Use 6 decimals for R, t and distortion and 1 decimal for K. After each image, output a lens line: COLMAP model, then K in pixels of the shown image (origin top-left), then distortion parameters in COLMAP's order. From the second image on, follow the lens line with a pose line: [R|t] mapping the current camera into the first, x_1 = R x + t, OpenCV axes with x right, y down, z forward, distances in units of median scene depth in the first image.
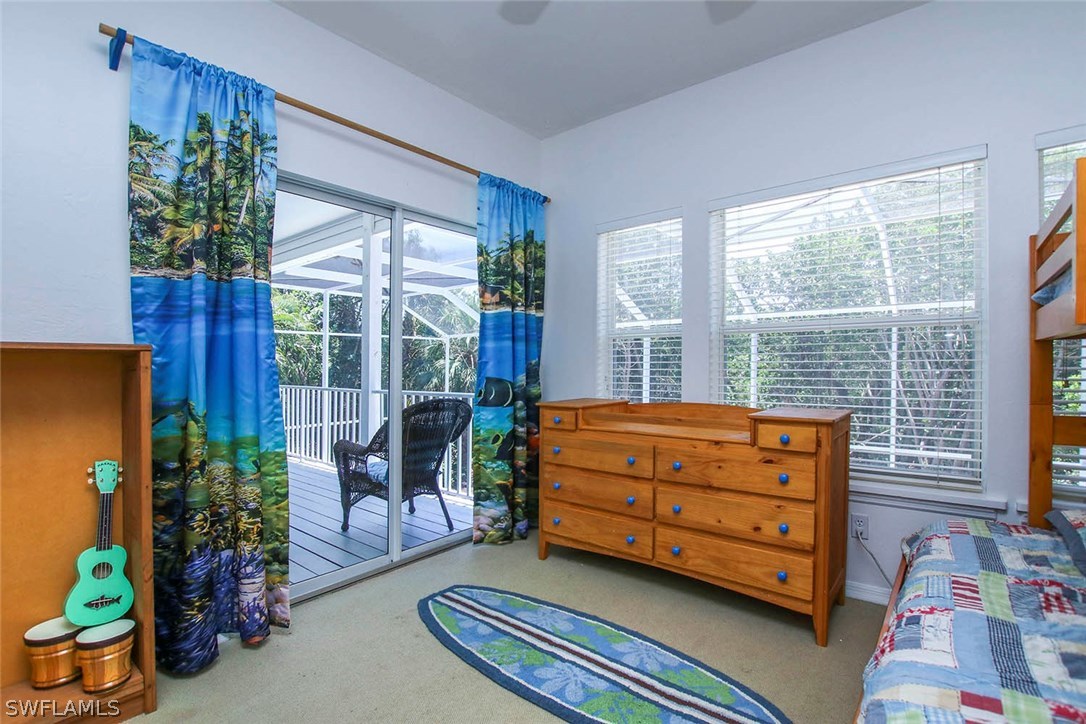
lens RADIAL K [[501.0, 0, 543.1], [0, 501.0, 370.1], [0, 0, 1]] dist [-0.030882, 0.002414]
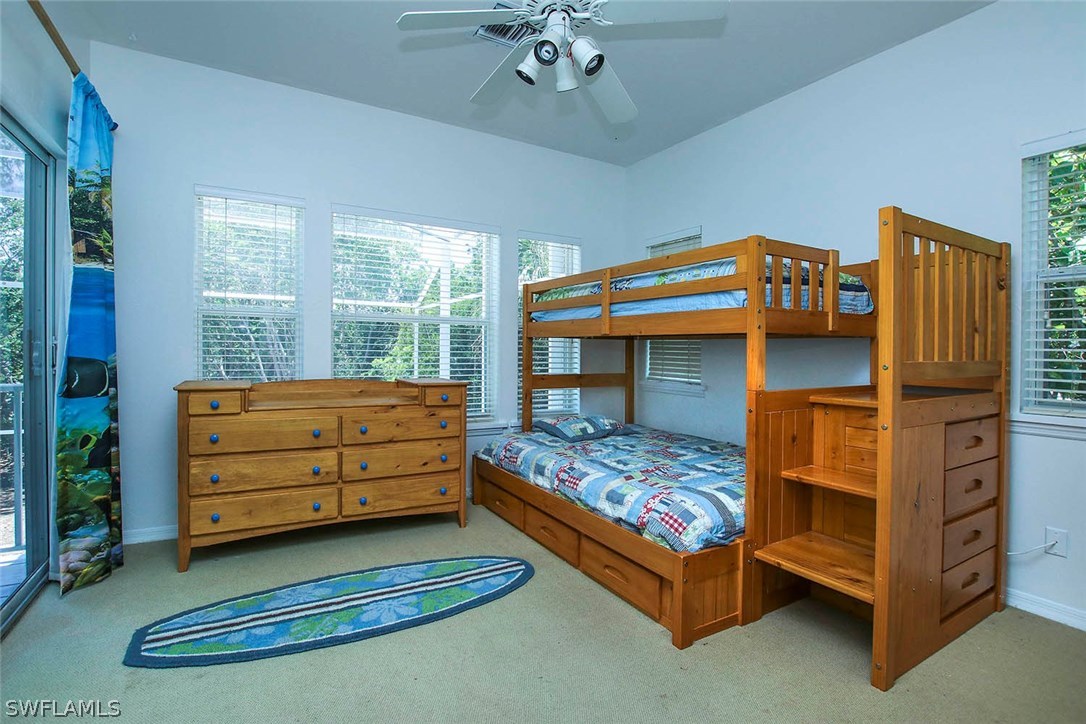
lens RADIAL K [[501.0, 0, 522.5], [0, 501.0, 354.9], [0, 0, 1]] dist [-0.030882, 0.002414]
pose [[0.372363, 0.004471, 0.928076, -0.704442], [-0.009569, 0.999954, -0.000978, 0.009232], [-0.928038, -0.008516, 0.372388, 0.198709]]
